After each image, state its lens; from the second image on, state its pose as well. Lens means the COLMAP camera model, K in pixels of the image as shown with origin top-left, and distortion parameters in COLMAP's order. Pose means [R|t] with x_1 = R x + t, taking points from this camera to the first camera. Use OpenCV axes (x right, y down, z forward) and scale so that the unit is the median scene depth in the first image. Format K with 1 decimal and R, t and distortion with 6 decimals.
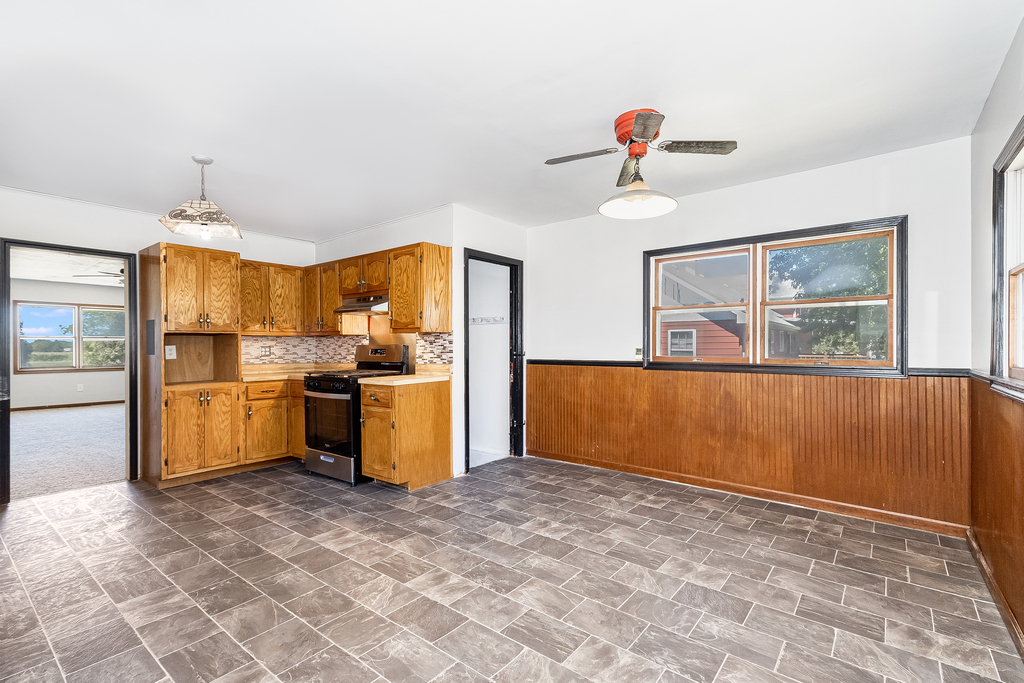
lens RADIAL K [[463.0, 0, 518.0], [0, 463.0, 347.4], [0, 0, 1]] dist [0.003285, -0.000633]
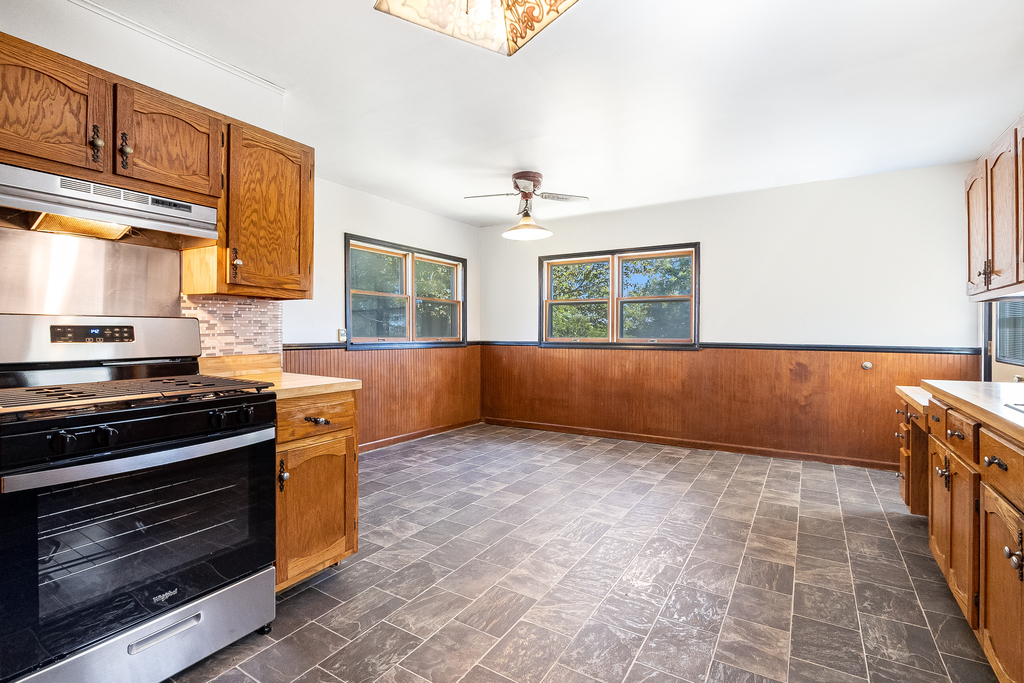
lens RADIAL K [[463.0, 0, 487.4], [0, 463.0, 340.5], [0, 0, 1]] dist [0.003285, -0.000633]
pose [[-0.056599, -0.012983, 0.998313, -0.770651], [-0.000555, 0.999916, 0.012972, 0.010975], [-0.998397, 0.000180, -0.056601, 0.767288]]
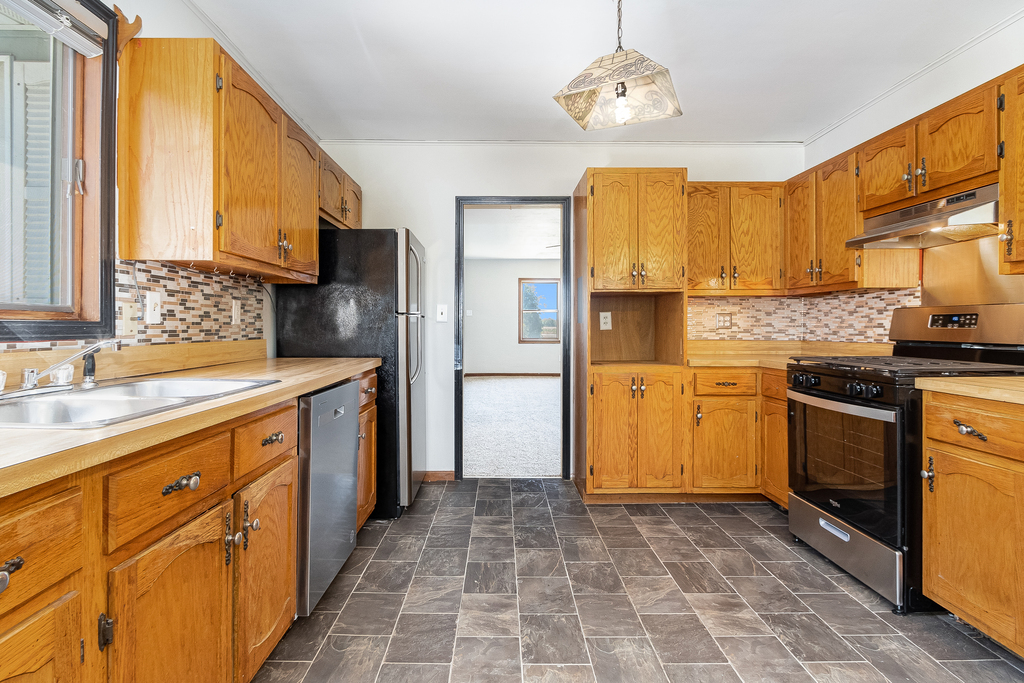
lens RADIAL K [[529.6, 0, 504.2], [0, 529.6, 326.9], [0, 0, 1]] dist [-0.004128, -0.002160]
pose [[0.618806, 0.009965, -0.785480, -0.182055], [-0.006587, 0.999950, 0.007496, 0.016171], [0.785516, 0.000536, 0.618841, 0.355701]]
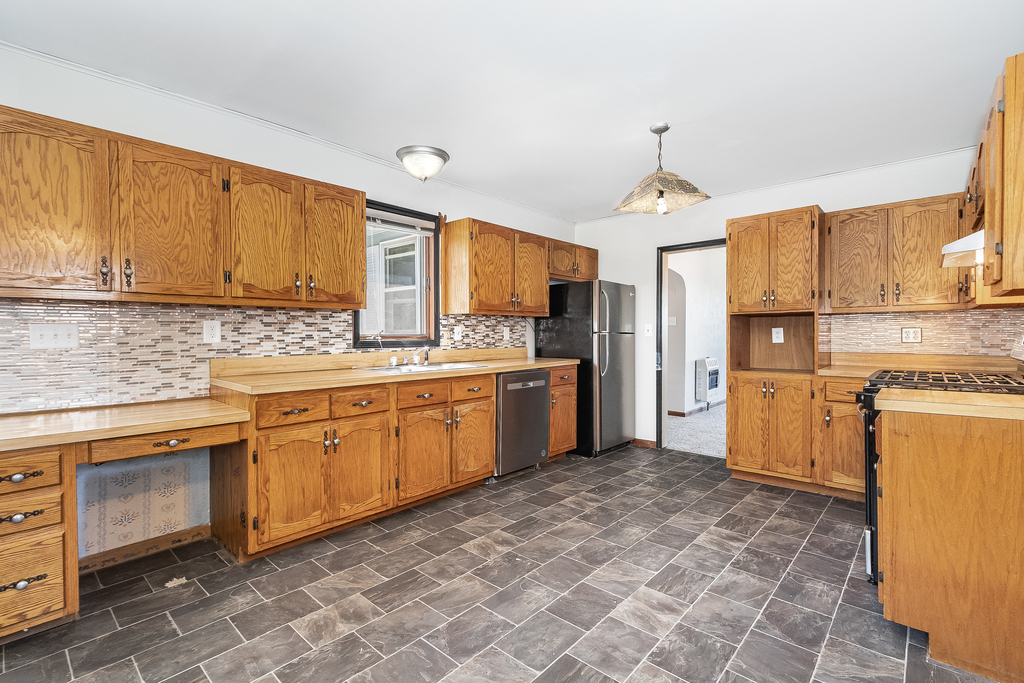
lens RADIAL K [[463.0, 0, 503.1], [0, 463.0, 341.1], [0, 0, 1]] dist [0.003285, -0.000633]
pose [[-0.083482, 0.021388, -0.996280, 0.210233], [0.003832, 0.999769, 0.021142, 0.000506], [0.996502, -0.002052, -0.083545, 0.578252]]
